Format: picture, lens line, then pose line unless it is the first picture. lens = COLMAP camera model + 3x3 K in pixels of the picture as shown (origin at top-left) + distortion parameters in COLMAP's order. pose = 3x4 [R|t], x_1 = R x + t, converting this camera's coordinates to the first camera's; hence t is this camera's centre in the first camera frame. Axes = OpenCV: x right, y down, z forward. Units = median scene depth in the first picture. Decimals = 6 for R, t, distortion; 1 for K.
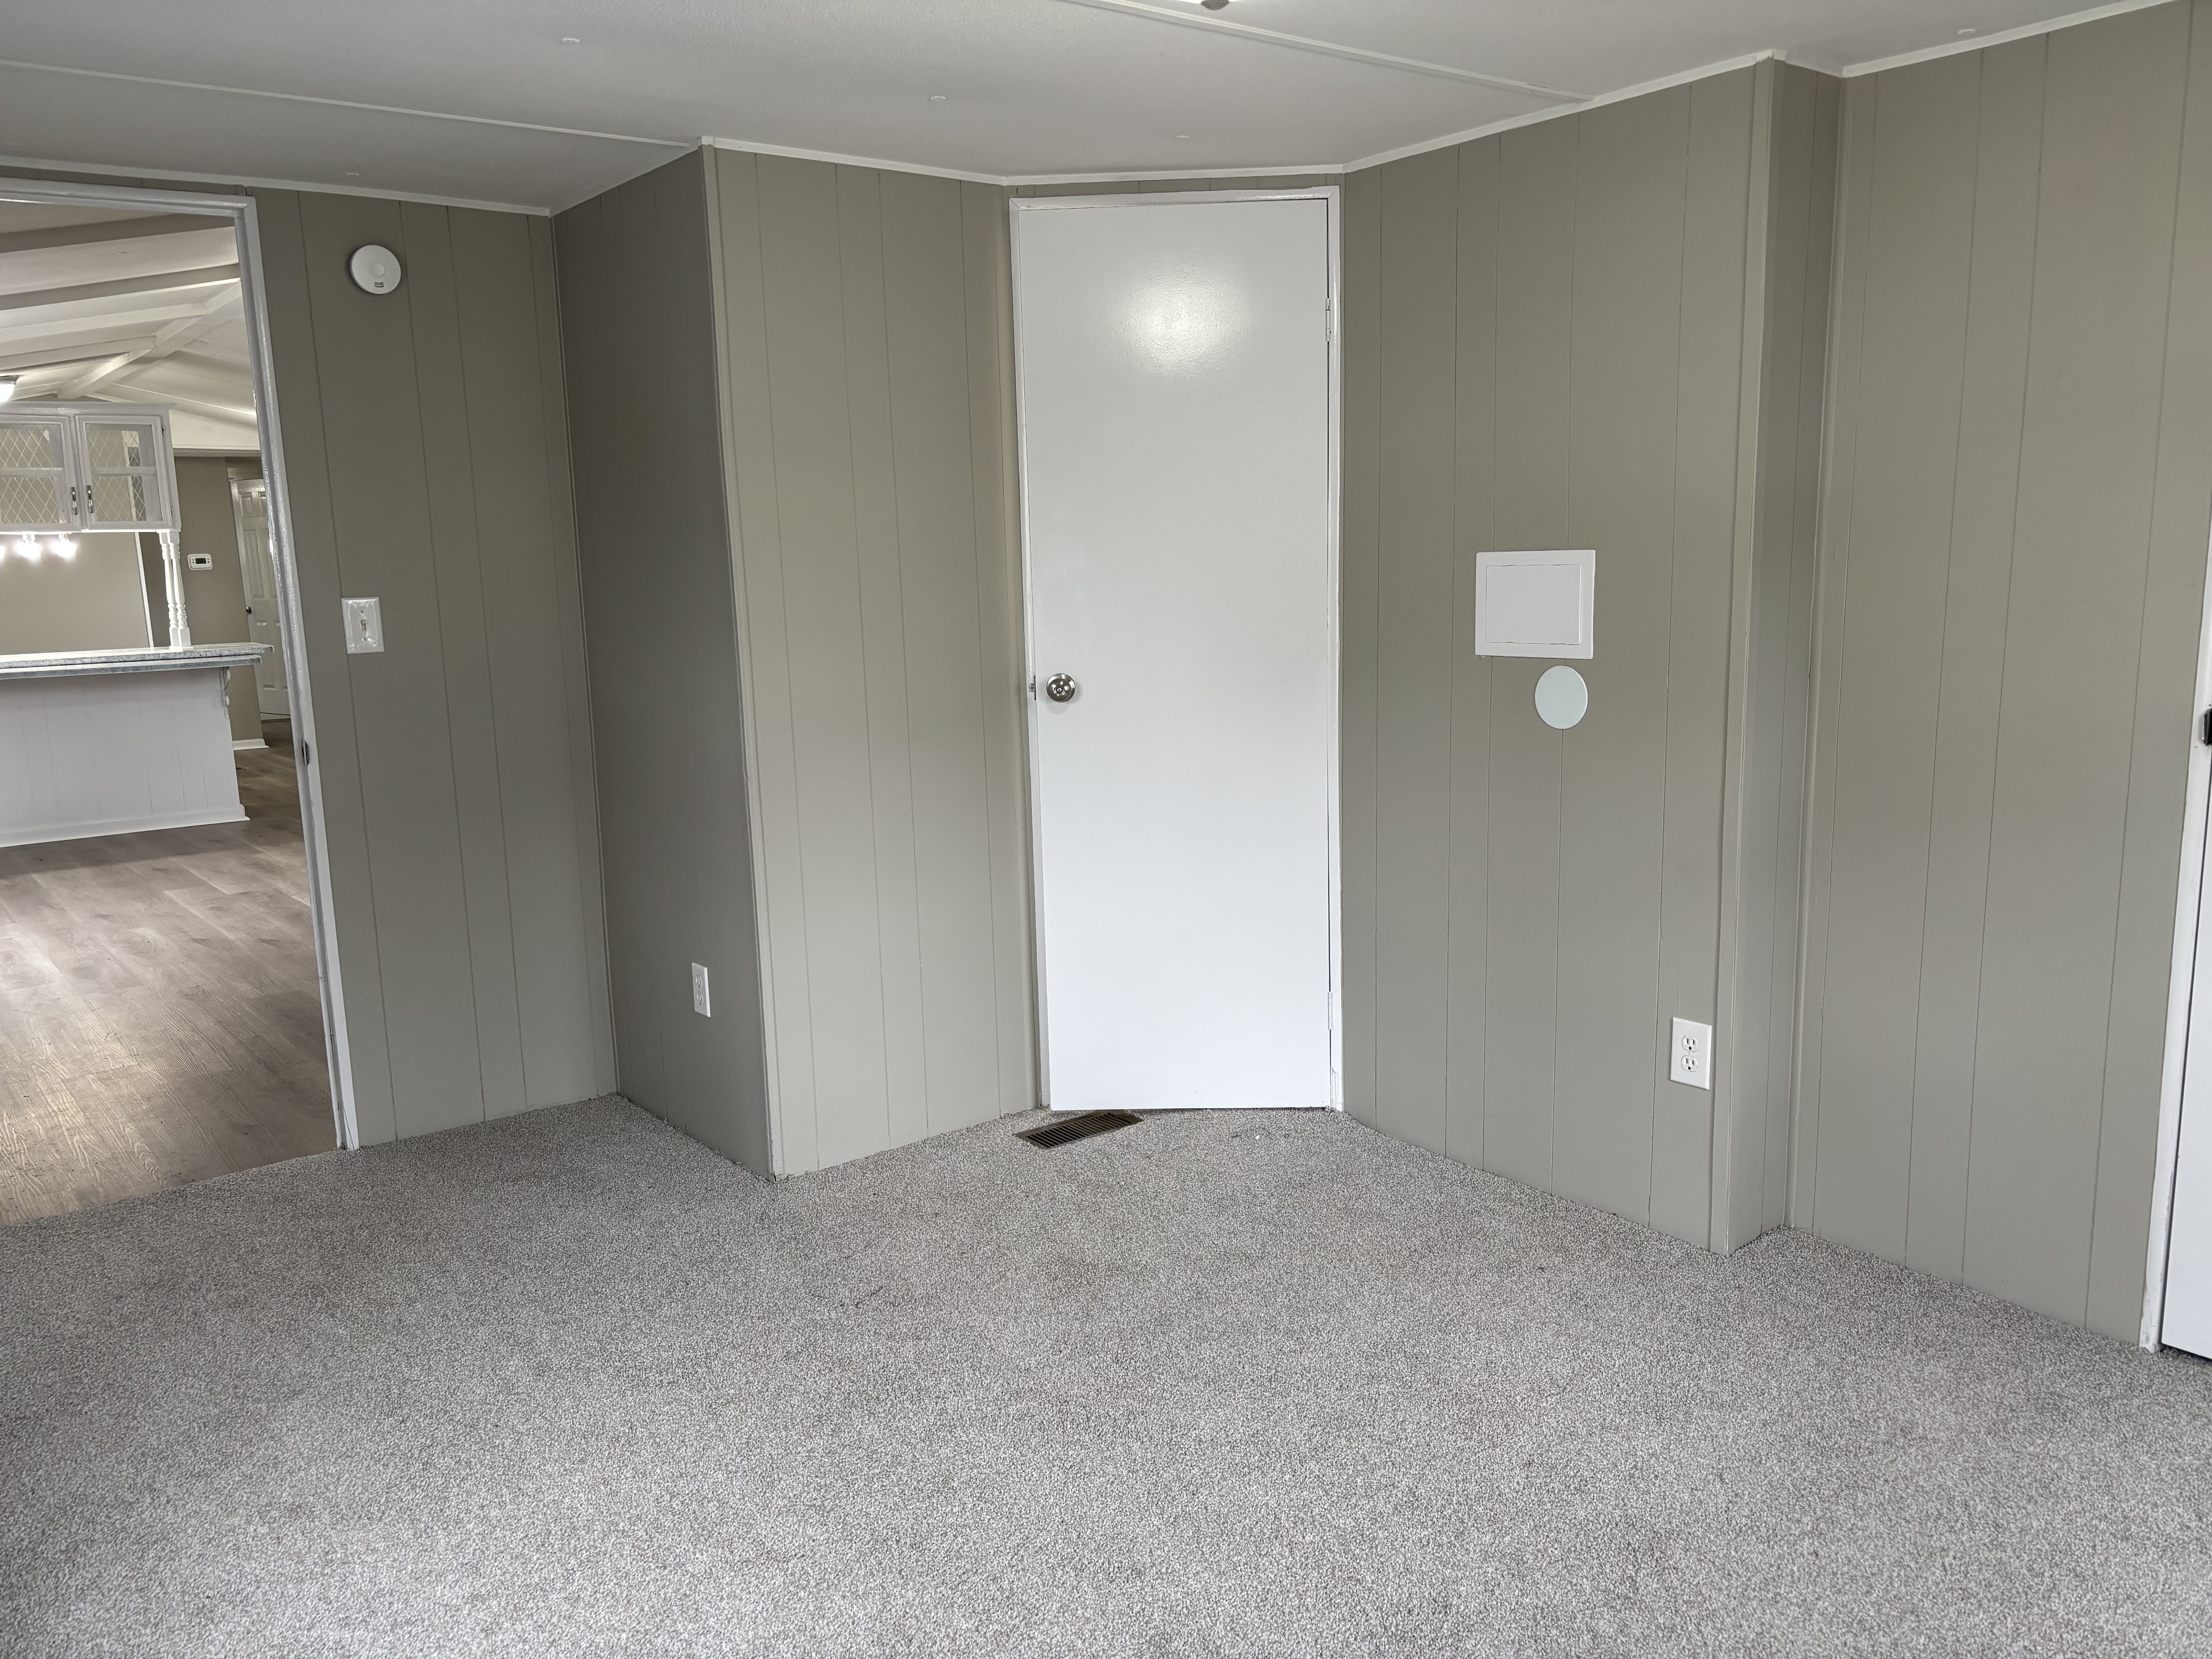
lens RADIAL K [[1684.5, 0, 1084.4], [0, 1684.5, 826.9], [0, 0, 1]] dist [0.066574, -0.089896]
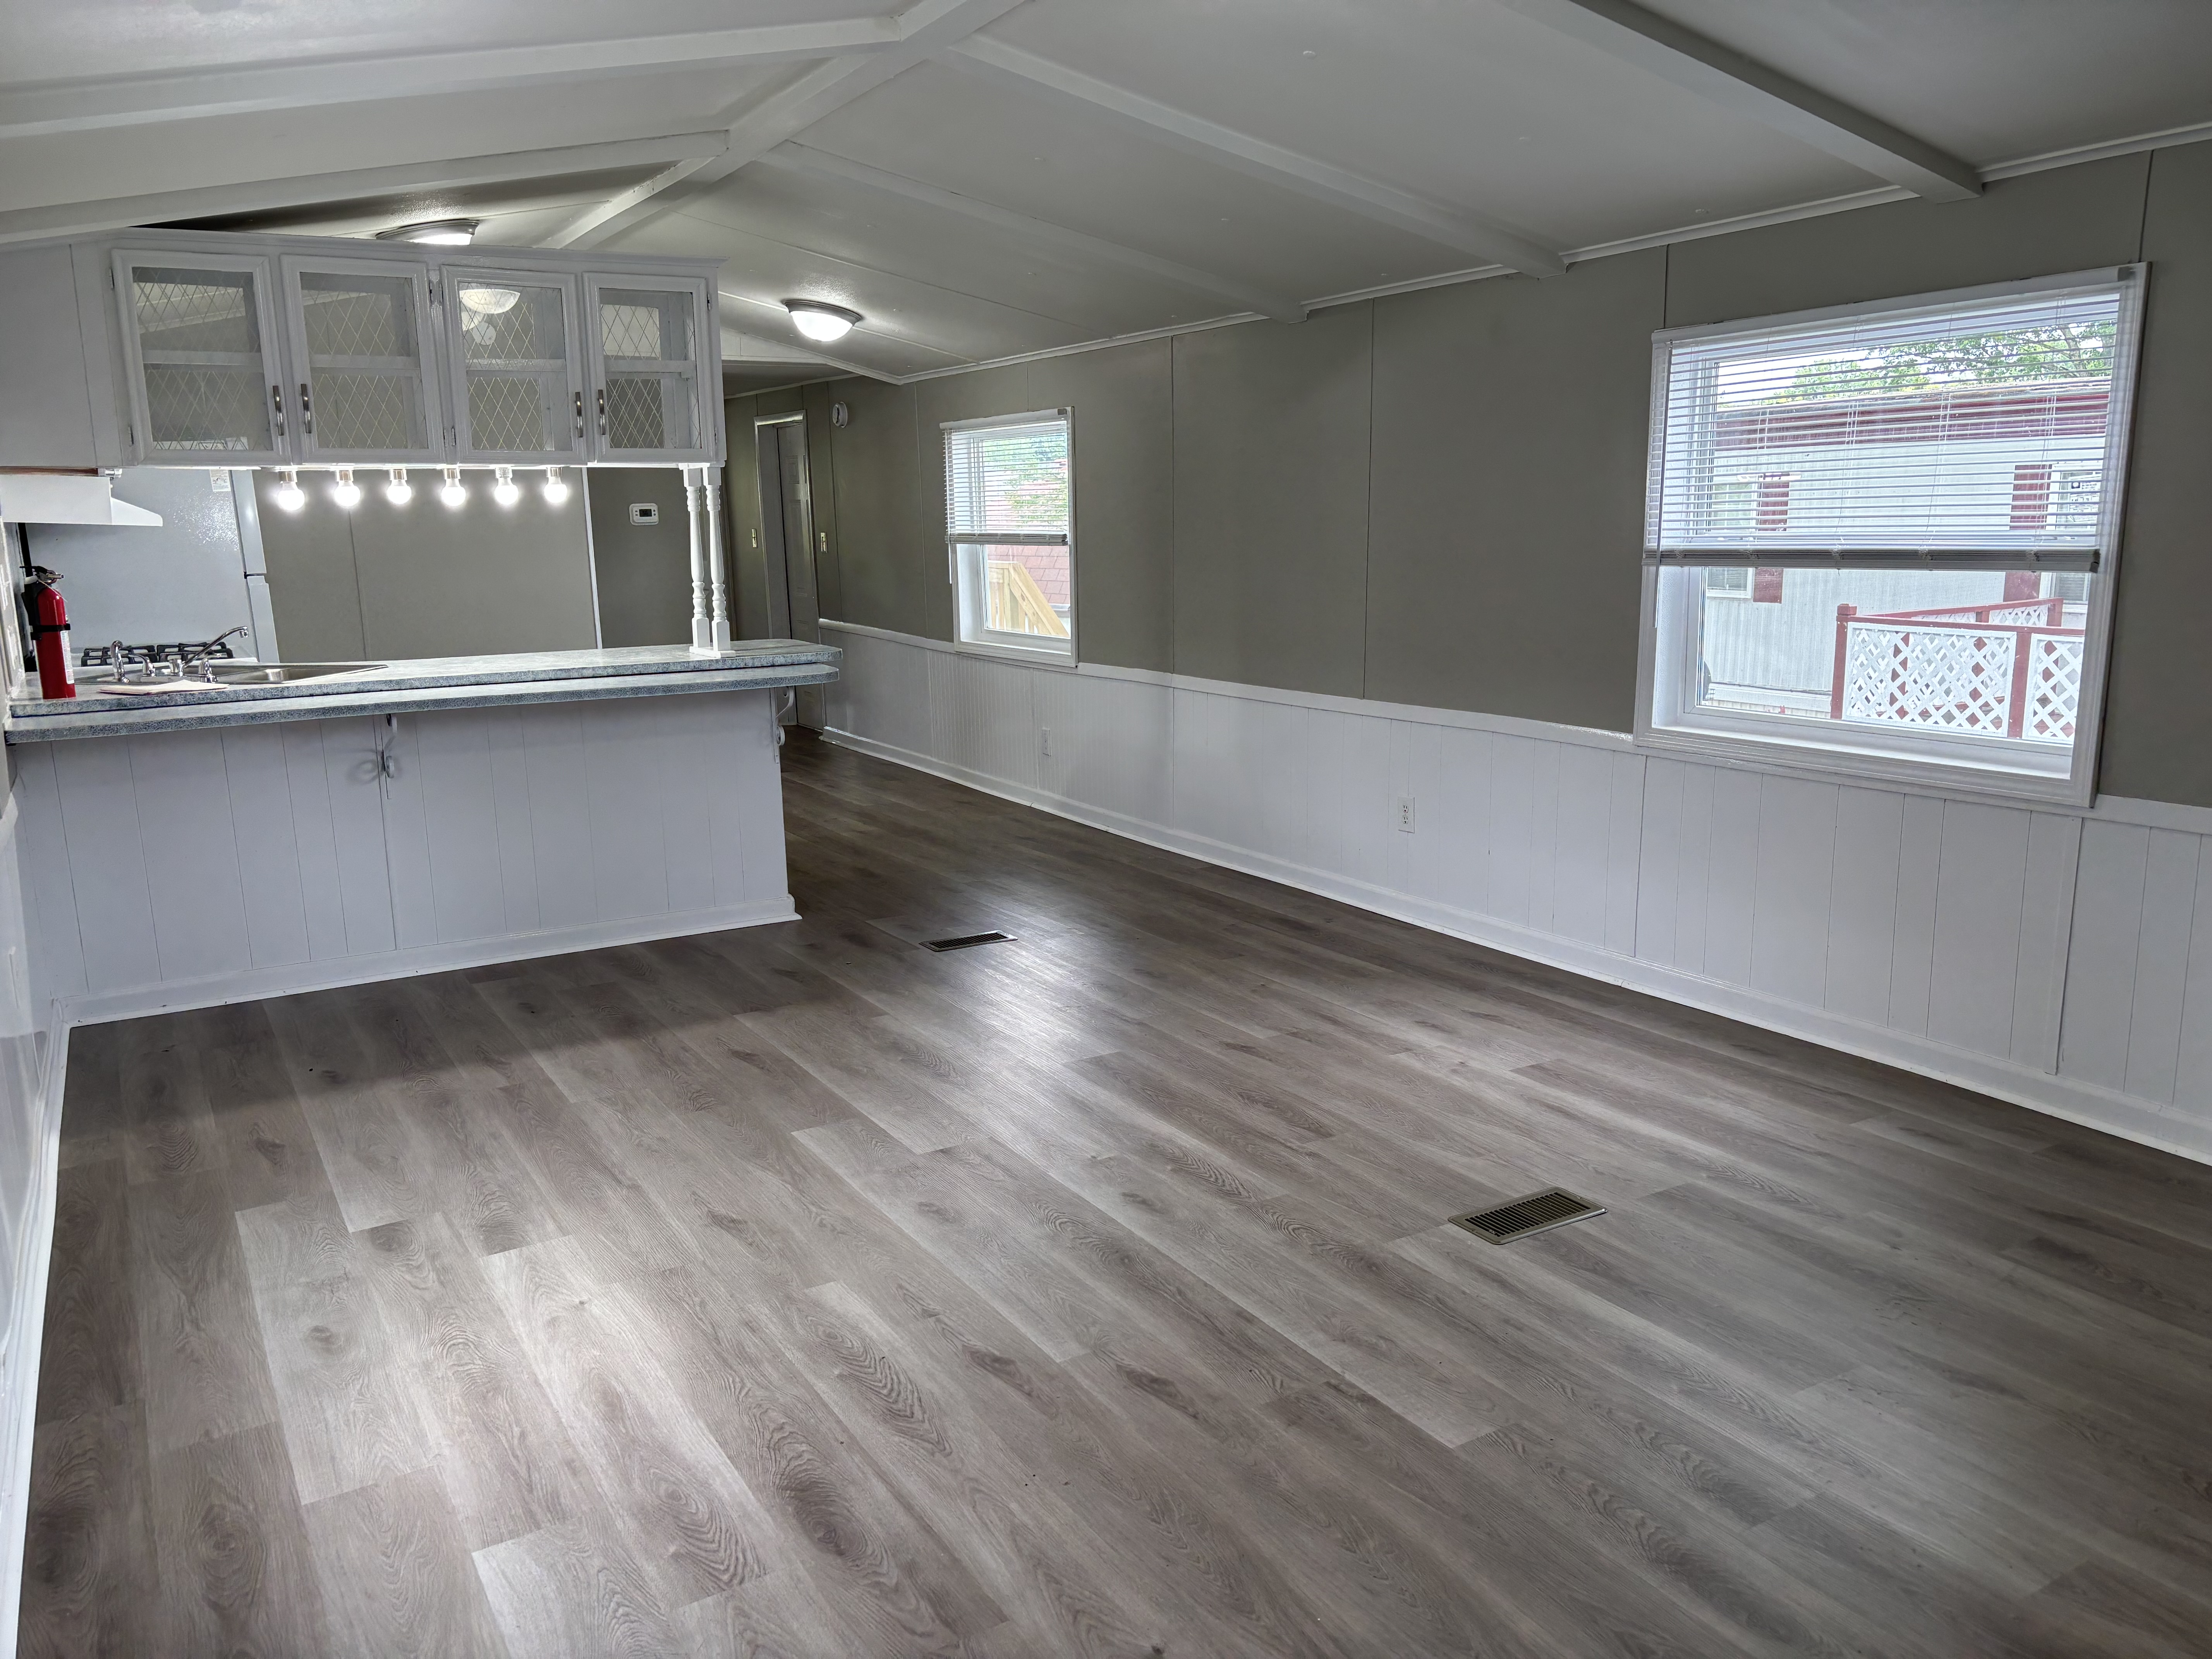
lens RADIAL K [[1684.5, 0, 1084.4], [0, 1684.5, 826.9], [0, 0, 1]] dist [0.066574, -0.089896]
pose [[0.990416, 0.033528, -0.133988, -0.313381], [-0.030021, 0.999154, 0.028110, -0.062955], [0.134817, -0.023818, 0.990584, 0.399795]]
